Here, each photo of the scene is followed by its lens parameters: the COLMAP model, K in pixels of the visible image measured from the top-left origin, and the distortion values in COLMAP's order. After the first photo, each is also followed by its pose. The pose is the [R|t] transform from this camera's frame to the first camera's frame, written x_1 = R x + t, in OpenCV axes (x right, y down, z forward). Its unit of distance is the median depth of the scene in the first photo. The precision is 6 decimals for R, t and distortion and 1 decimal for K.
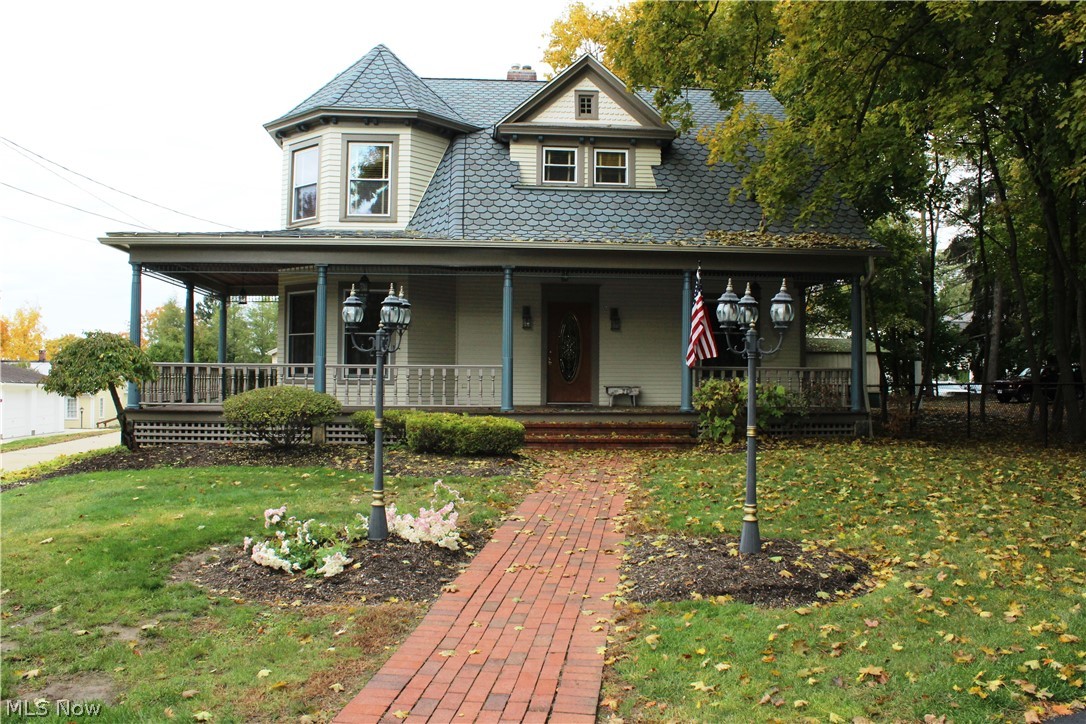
lens RADIAL K [[910.1, 0, 547.9], [0, 910.1, 369.2], [0, 0, 1]] dist [-0.149045, 0.133308]
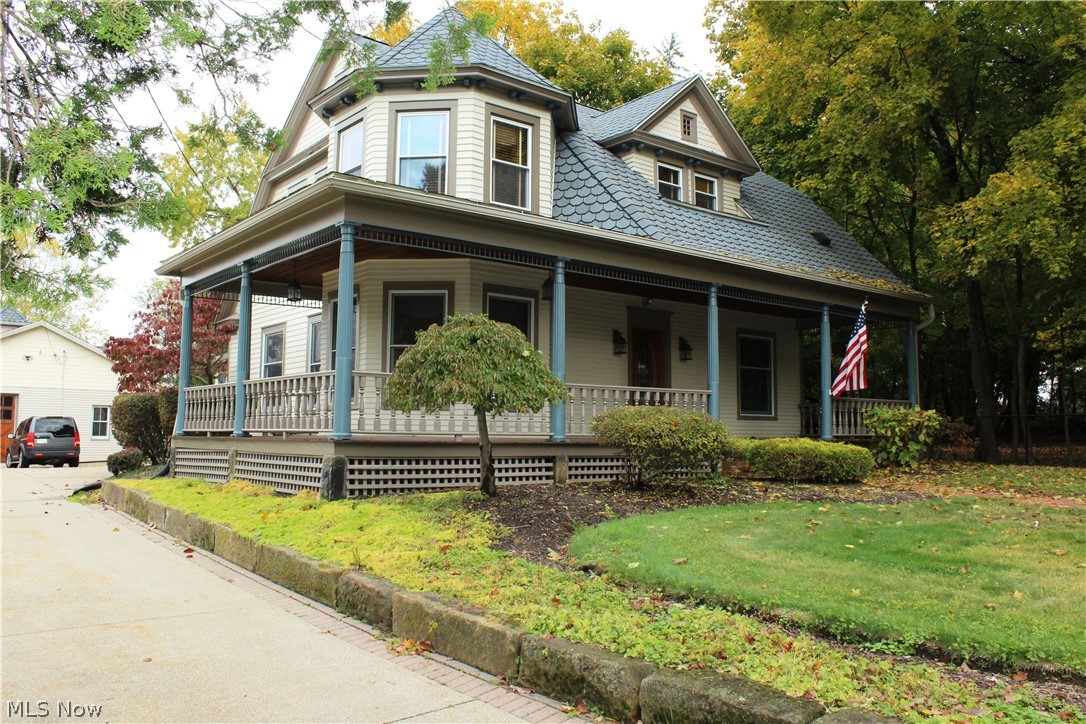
lens RADIAL K [[910.1, 0, 543.3], [0, 910.1, 354.8], [0, 0, 1]] dist [-0.149045, 0.133308]
pose [[0.831941, 0.050015, 0.552605, -0.618623], [-0.011578, 0.997277, -0.072831, 0.024832], [-0.554743, 0.054193, 0.830255, 0.298736]]
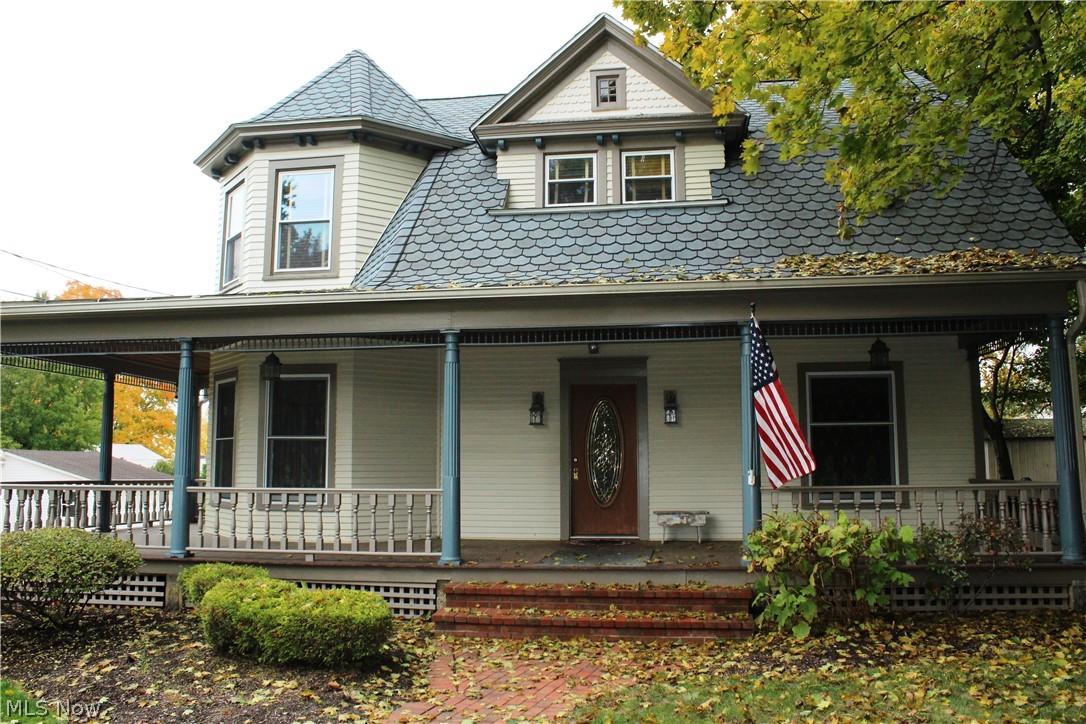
lens RADIAL K [[910.1, 0, 546.1], [0, 910.1, 359.9], [0, 0, 1]] dist [-0.149045, 0.133308]
pose [[0.971898, -0.037847, -0.232339, 0.148073], [0.013502, 0.994329, -0.105489, -0.022619], [0.235014, 0.099388, 0.966897, 0.363640]]
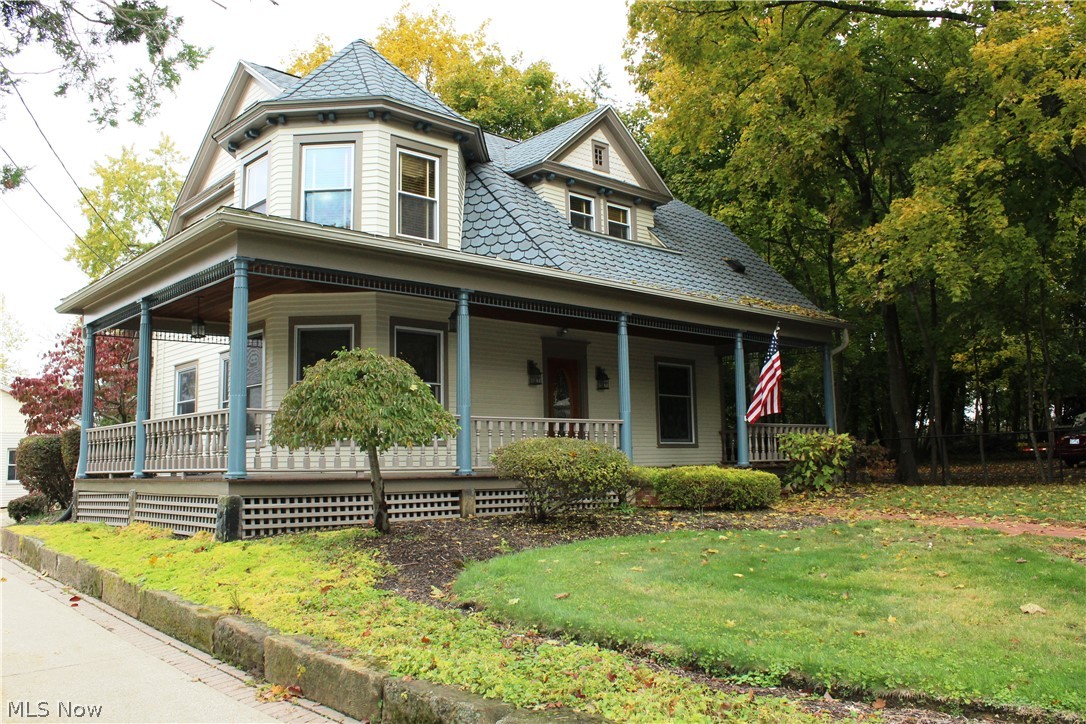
lens RADIAL K [[910.1, 0, 546.2], [0, 910.1, 362.3], [0, 0, 1]] dist [-0.149045, 0.133308]
pose [[0.793966, 0.048359, 0.606036, -0.592396], [0.014436, 0.995051, -0.098313, 0.023552], [-0.607791, 0.086806, 0.789338, 0.286934]]
